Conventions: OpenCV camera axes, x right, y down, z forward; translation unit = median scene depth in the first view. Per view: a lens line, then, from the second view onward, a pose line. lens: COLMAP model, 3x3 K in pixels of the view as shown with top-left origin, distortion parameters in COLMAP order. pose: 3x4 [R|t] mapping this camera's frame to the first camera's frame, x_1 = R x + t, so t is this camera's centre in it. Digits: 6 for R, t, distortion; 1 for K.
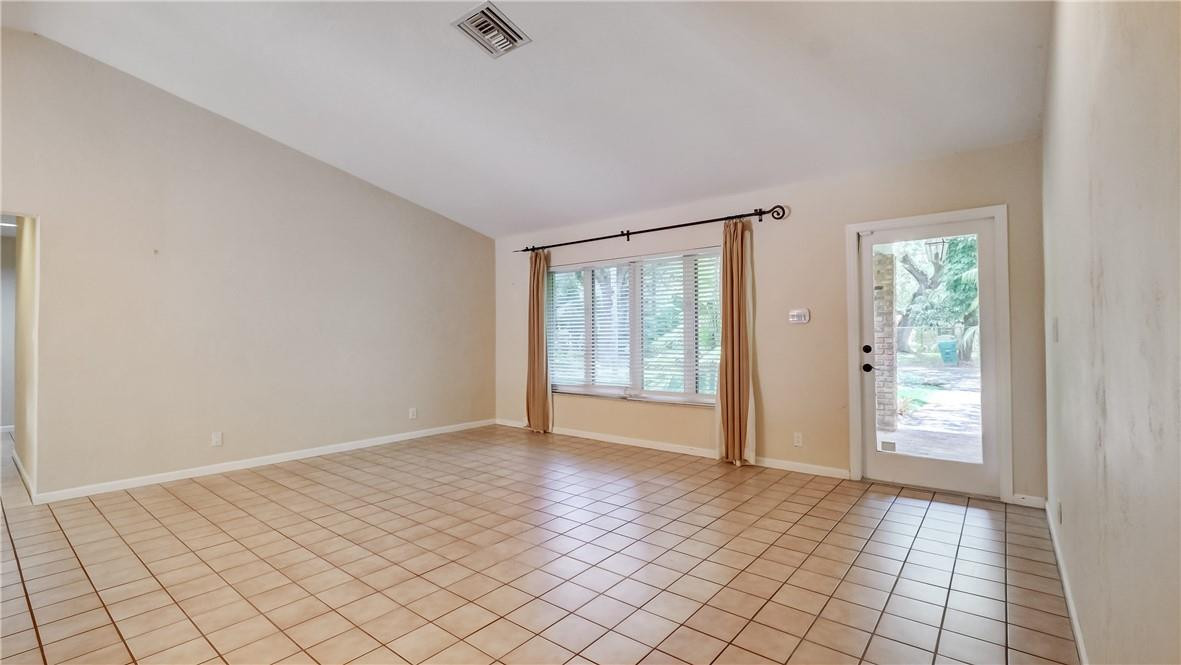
lens RADIAL K [[510.2, 0, 591.3], [0, 510.2, 333.4], [0, 0, 1]] dist [-0.003236, 0.000692]
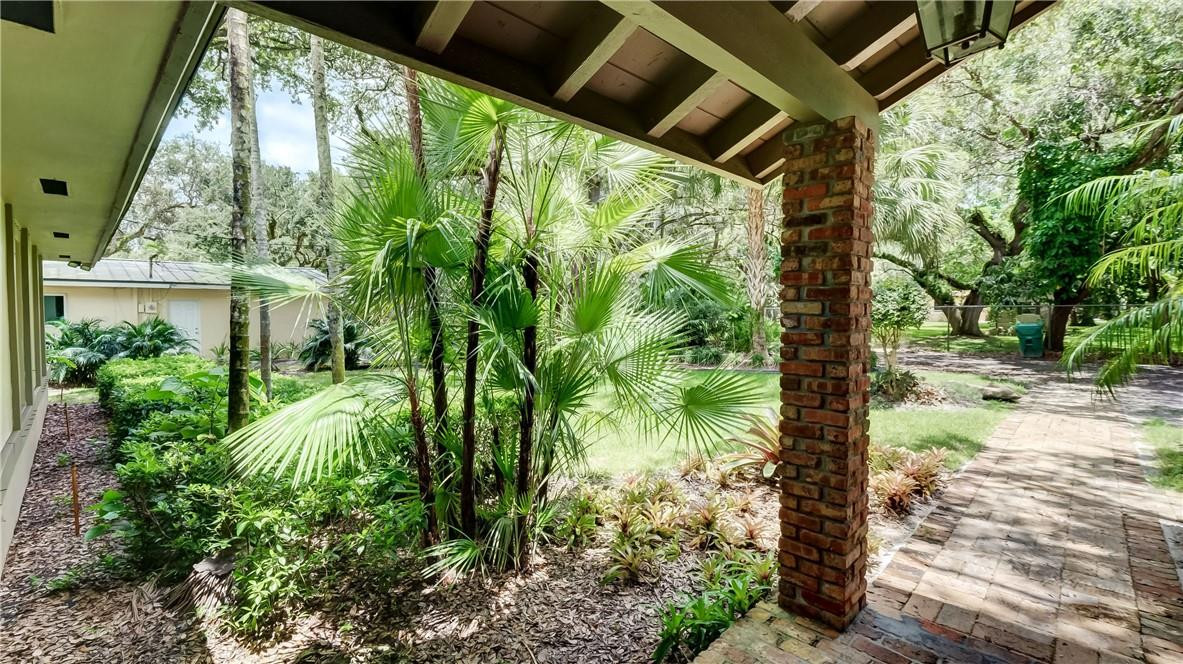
lens RADIAL K [[511.1, 0, 590.9], [0, 511.1, 326.6], [0, 0, 1]] dist [-0.003236, 0.000692]
pose [[0.994850, 0.009060, -0.100951, 0.121465], [-0.005113, 0.999215, 0.039283, -0.007711], [0.101228, -0.038564, 0.994116, 0.172029]]
